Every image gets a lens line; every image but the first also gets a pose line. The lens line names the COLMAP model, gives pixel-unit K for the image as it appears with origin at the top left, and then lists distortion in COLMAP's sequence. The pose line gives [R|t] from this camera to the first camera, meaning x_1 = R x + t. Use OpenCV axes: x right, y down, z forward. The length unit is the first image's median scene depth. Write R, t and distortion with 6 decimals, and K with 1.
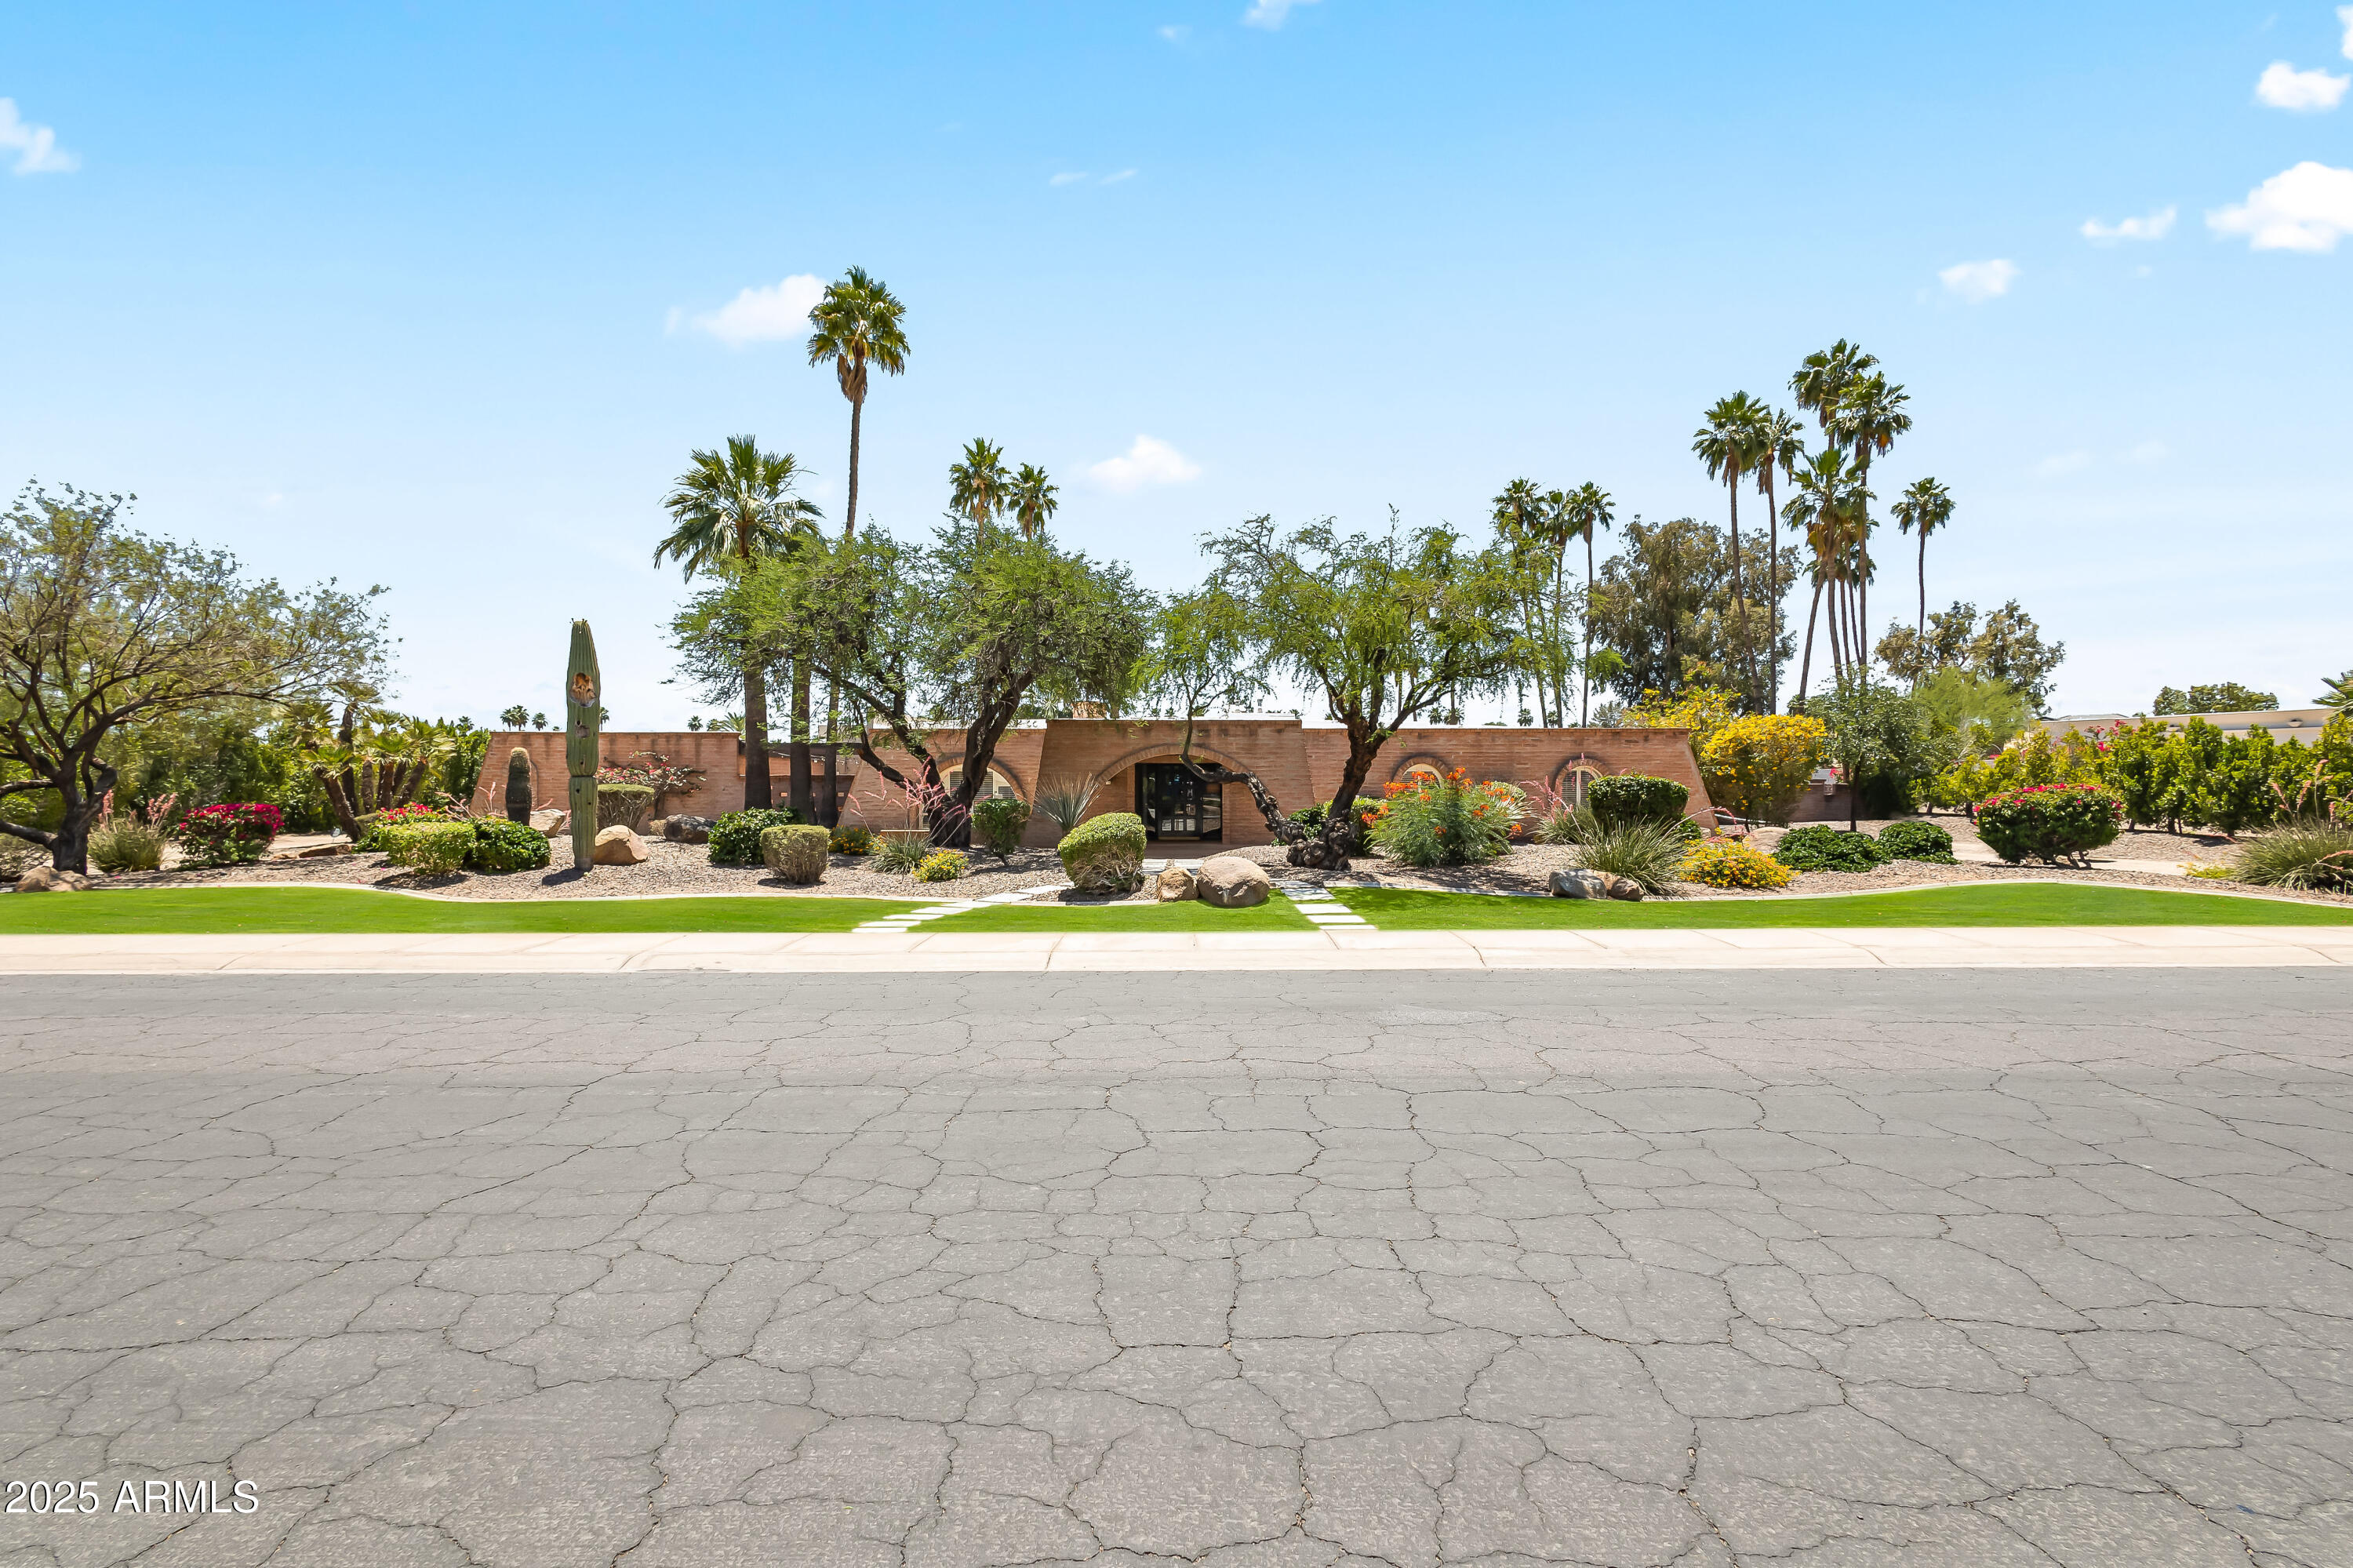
lens RADIAL K [[1129.9, 0, 1176.5], [0, 1129.9, 784.0], [0, 0, 1]] dist [0.015732, 0.000010]
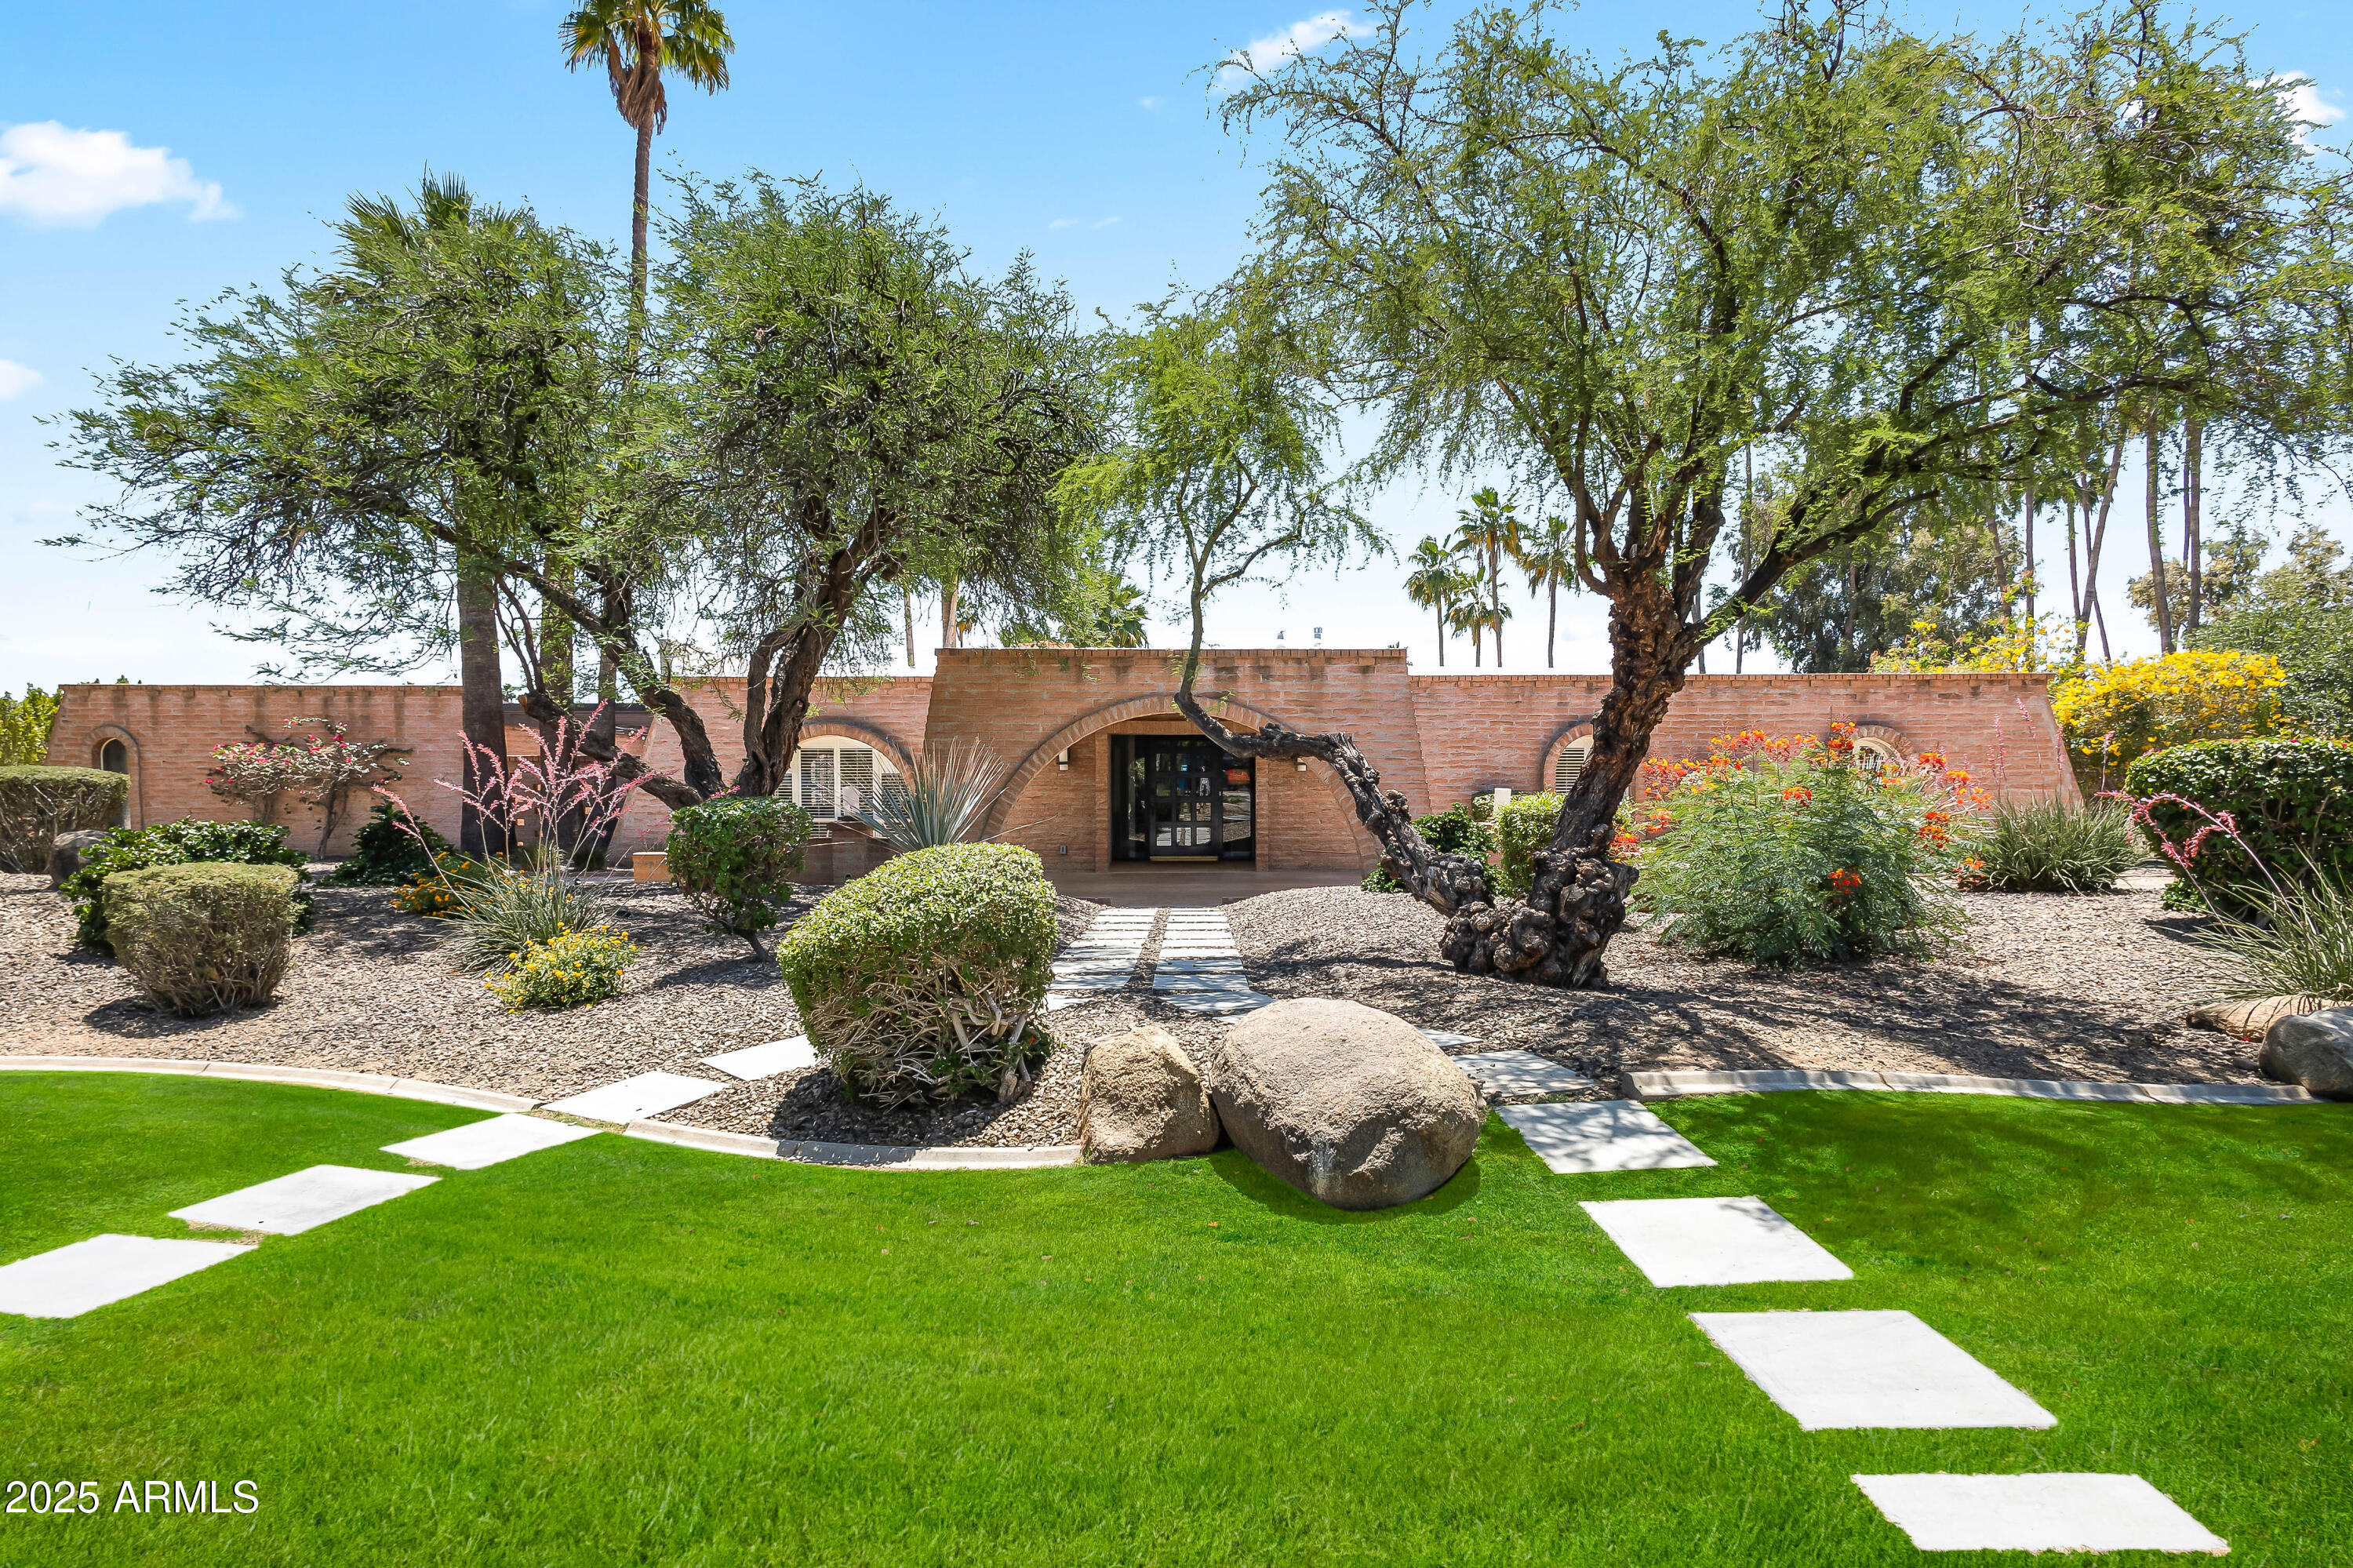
lens RADIAL K [[1129.9, 0, 1176.5], [0, 1129.9, 784.0], [0, 0, 1]] dist [0.015732, 0.000010]
pose [[0.999890, -0.000762, -0.014815, 0.010273], [0.000869, 0.999973, 0.007258, 0.004827], [0.014809, -0.007270, 0.999864, 0.546583]]
